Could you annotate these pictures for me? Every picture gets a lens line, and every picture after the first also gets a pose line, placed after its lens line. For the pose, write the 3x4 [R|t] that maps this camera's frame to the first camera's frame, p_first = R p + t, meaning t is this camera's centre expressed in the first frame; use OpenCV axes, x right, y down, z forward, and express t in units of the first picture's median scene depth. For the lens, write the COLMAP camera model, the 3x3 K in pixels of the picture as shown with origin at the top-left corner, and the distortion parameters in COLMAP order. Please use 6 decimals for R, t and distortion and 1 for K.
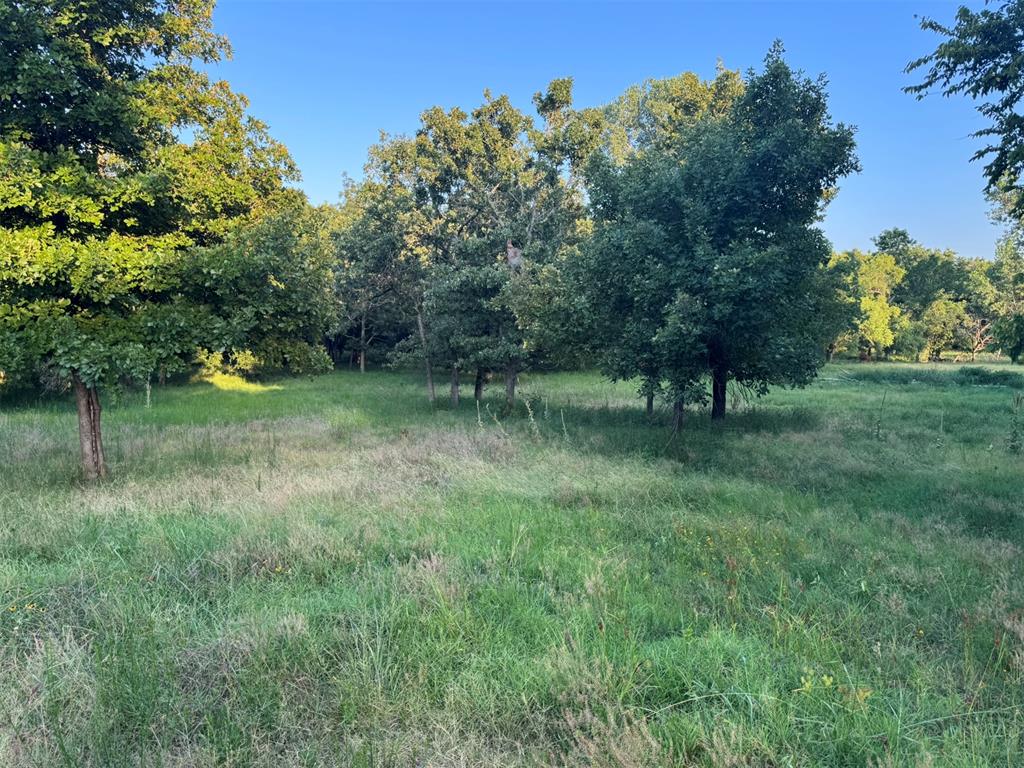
lens RADIAL K [[723.8, 0, 505.2], [0, 723.8, 382.9], [0, 0, 1]] dist [0.045972, -0.061625]
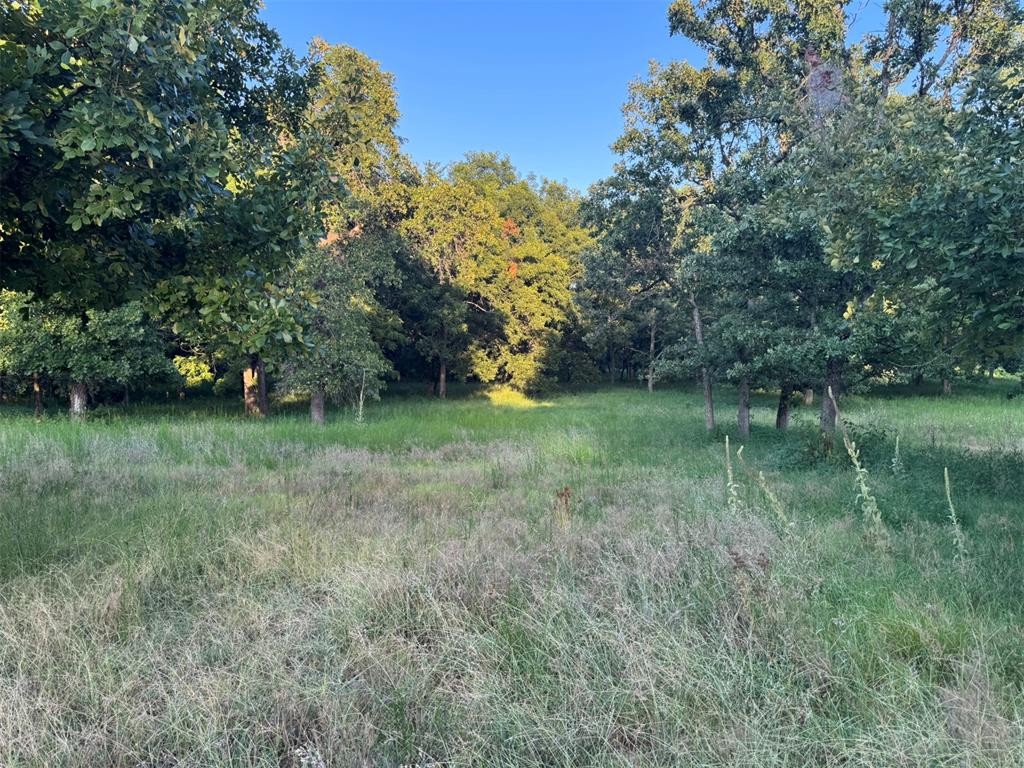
lens RADIAL K [[723.8, 0, 504.5], [0, 723.8, 384.5], [0, 0, 1]] dist [0.045972, -0.061625]
pose [[0.908942, 0.022634, -0.416309, 0.010732], [-0.034589, 0.999177, -0.021196, 0.003425], [0.415486, 0.033665, 0.908976, 0.255072]]
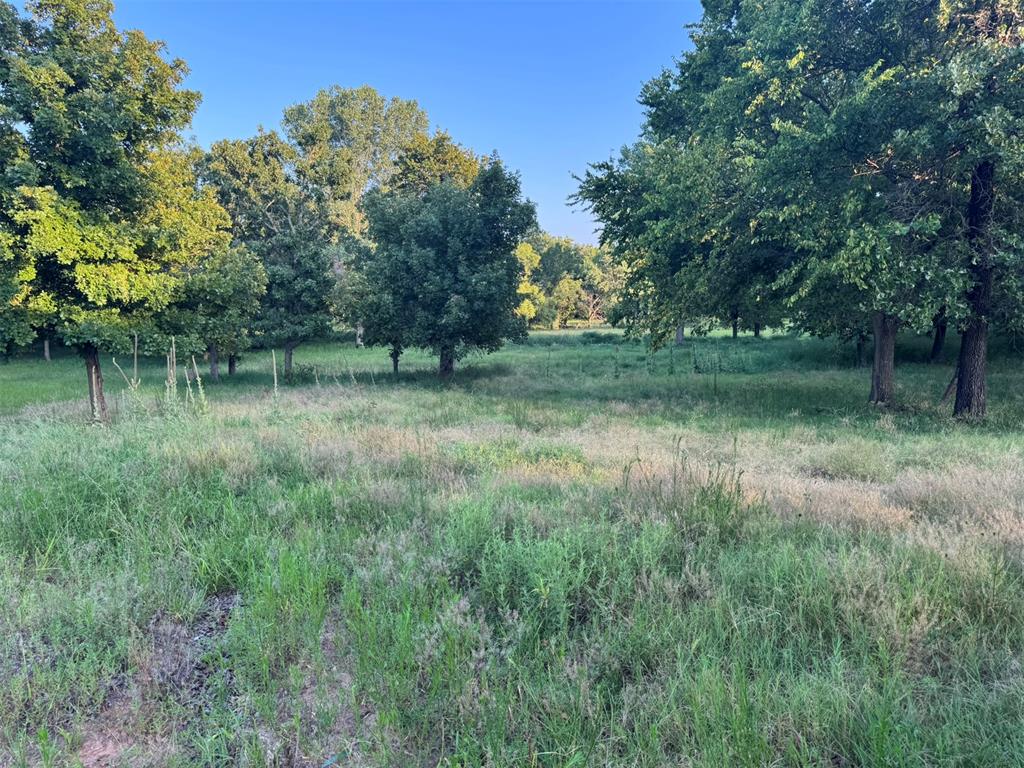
lens RADIAL K [[723.8, 0, 512.2], [0, 723.8, 386.4], [0, 0, 1]] dist [0.045972, -0.061625]
pose [[0.892223, -0.069926, 0.446148, -0.159113], [0.052473, 0.997300, 0.051372, 0.005032], [-0.448536, -0.022425, 0.893483, -0.232125]]
